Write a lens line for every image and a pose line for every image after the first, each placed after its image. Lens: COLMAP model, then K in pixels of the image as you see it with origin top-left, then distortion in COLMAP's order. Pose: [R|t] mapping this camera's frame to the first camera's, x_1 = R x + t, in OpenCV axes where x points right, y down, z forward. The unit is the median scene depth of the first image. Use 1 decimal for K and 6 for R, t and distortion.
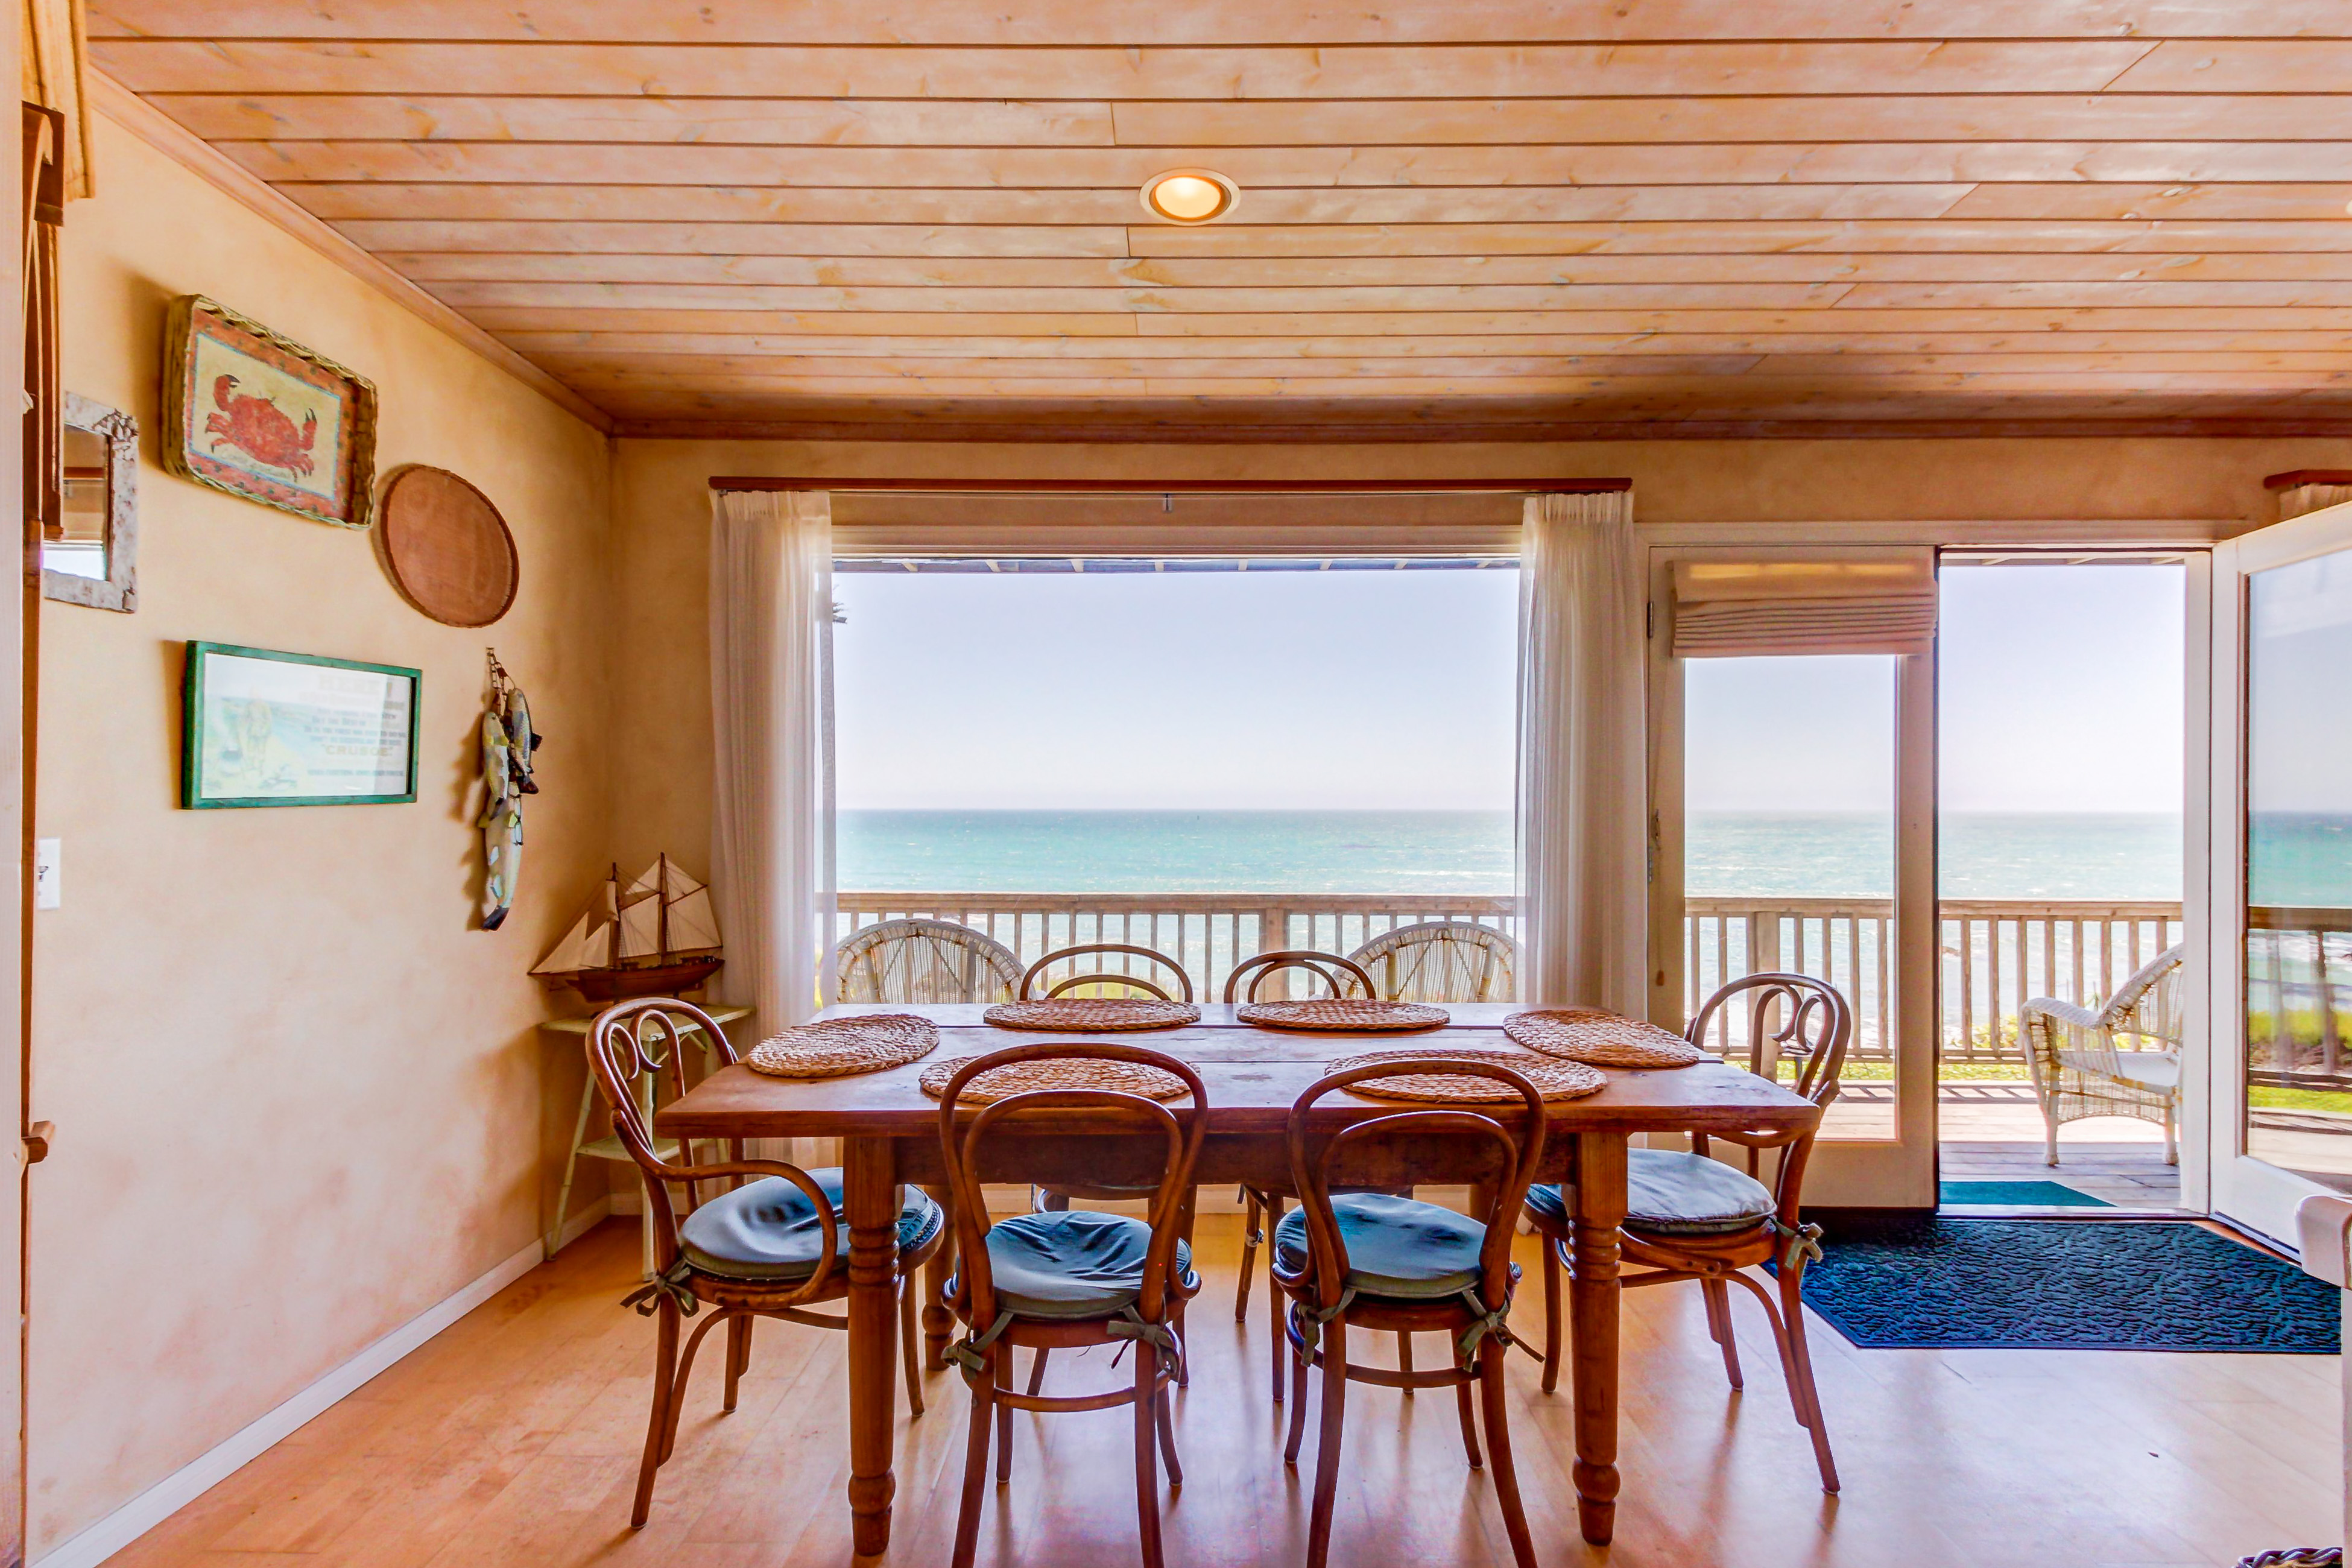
lens RADIAL K [[1127.0, 0, 1207.1], [0, 1127.0, 814.4], [0, 0, 1]] dist [0.026675, -0.008600]
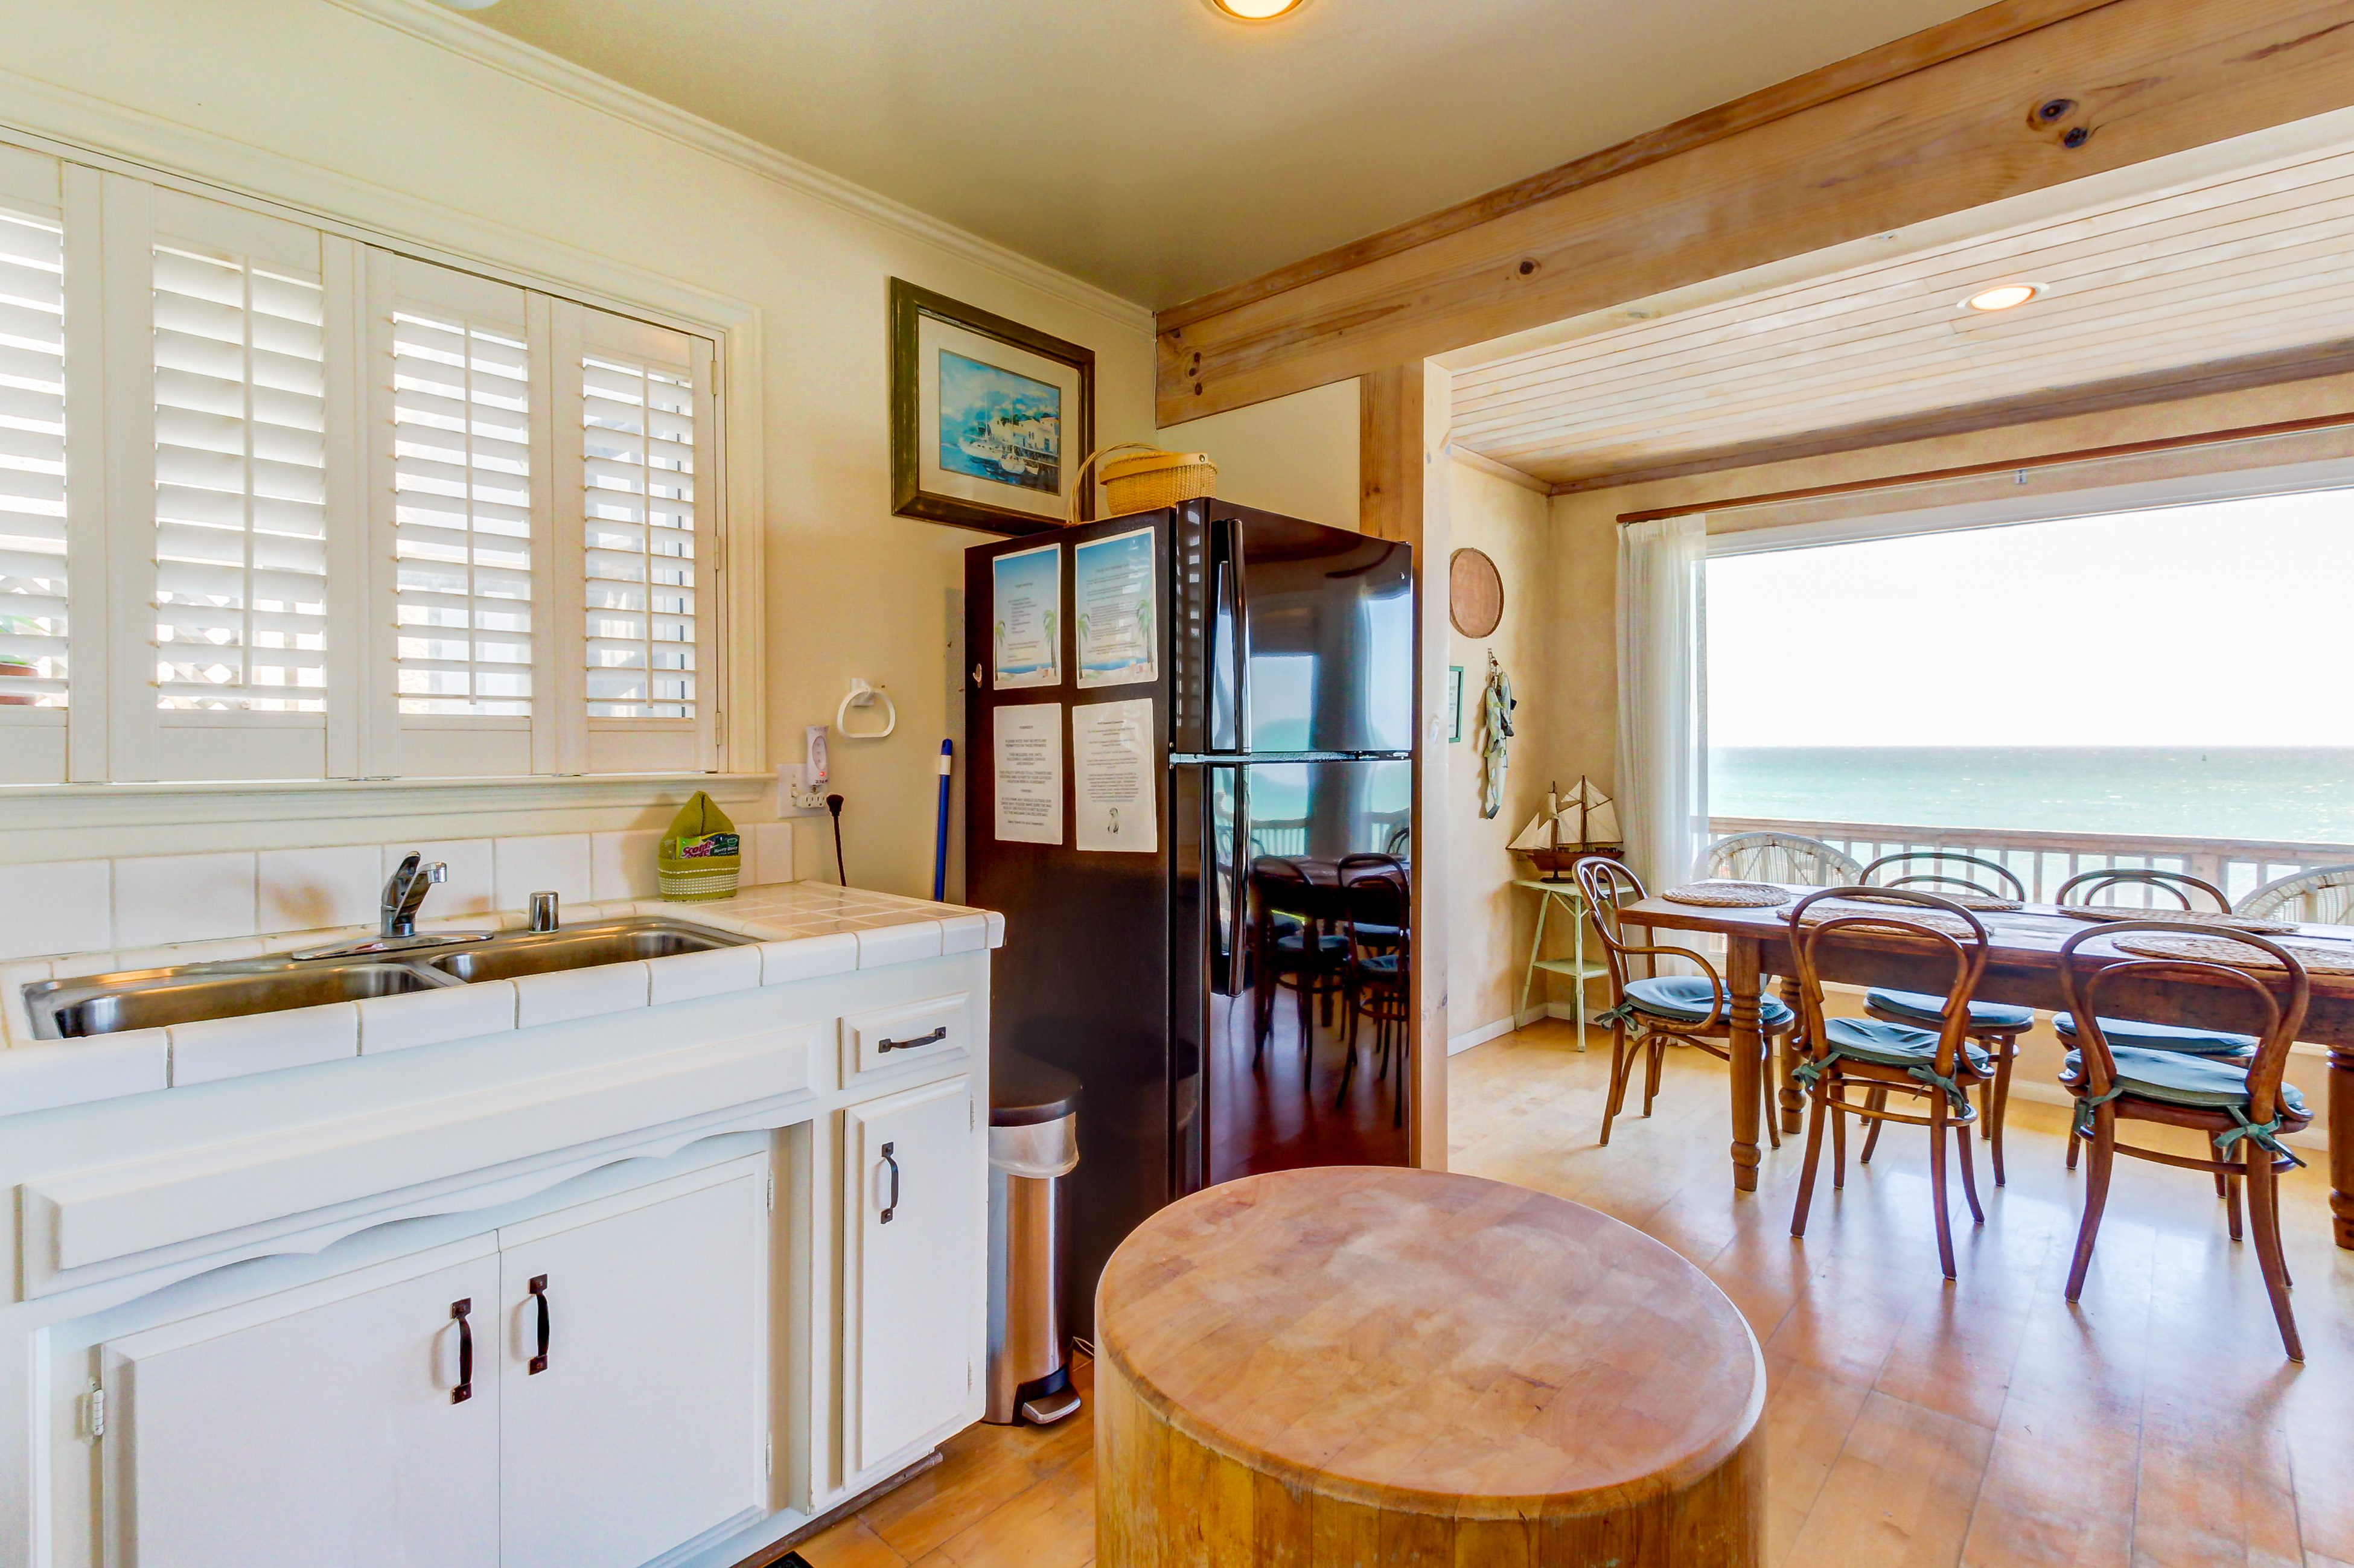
lens RADIAL K [[1093.3, 0, 1187.2], [0, 1093.3, 752.1], [0, 0, 1]] dist [0.038133, -0.013727]
pose [[0.738804, 0.004710, -0.673904, 0.129884], [-0.003600, 0.999989, 0.003042, 0.001477], [0.673911, 0.000179, 0.738812, -0.510185]]
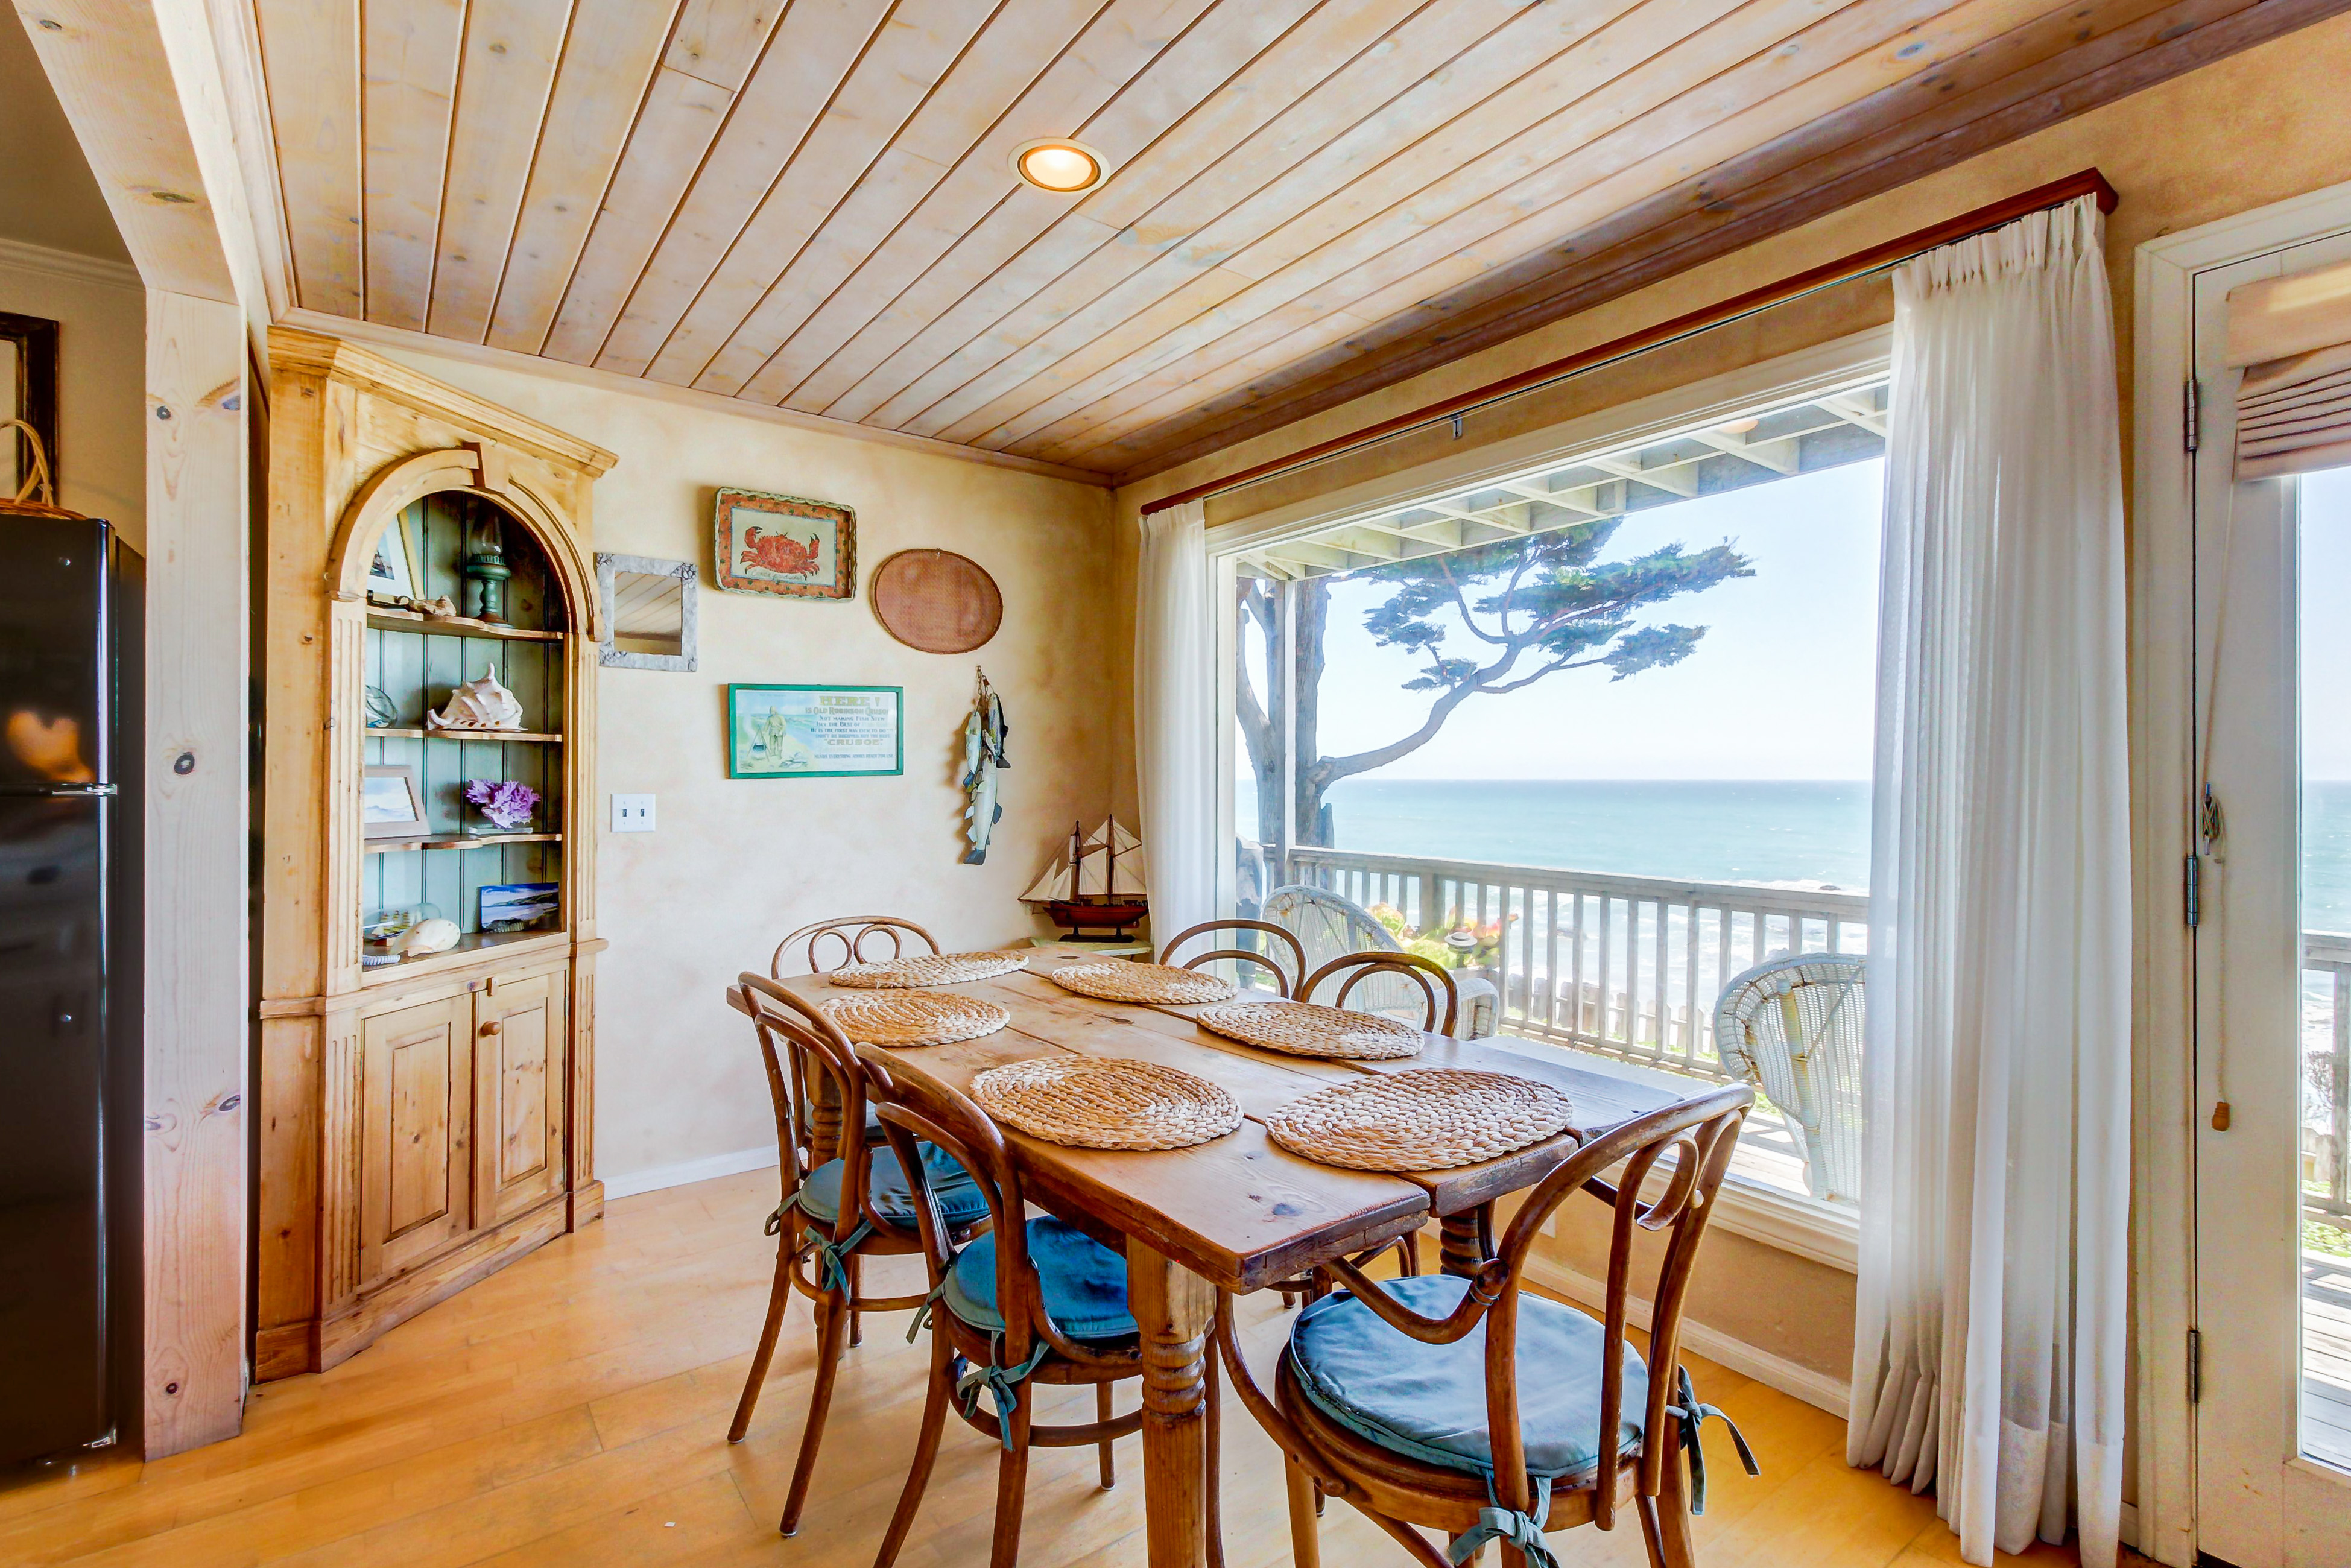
lens RADIAL K [[1126.5, 0, 1170.0], [0, 1126.5, 789.0], [0, 0, 1]] dist [0.026675, -0.008600]
pose [[0.581016, 0.007923, -0.813853, 0.671081], [-0.006303, 0.999966, 0.005235, -0.001994], [0.813868, 0.002089, 0.581047, 0.390309]]
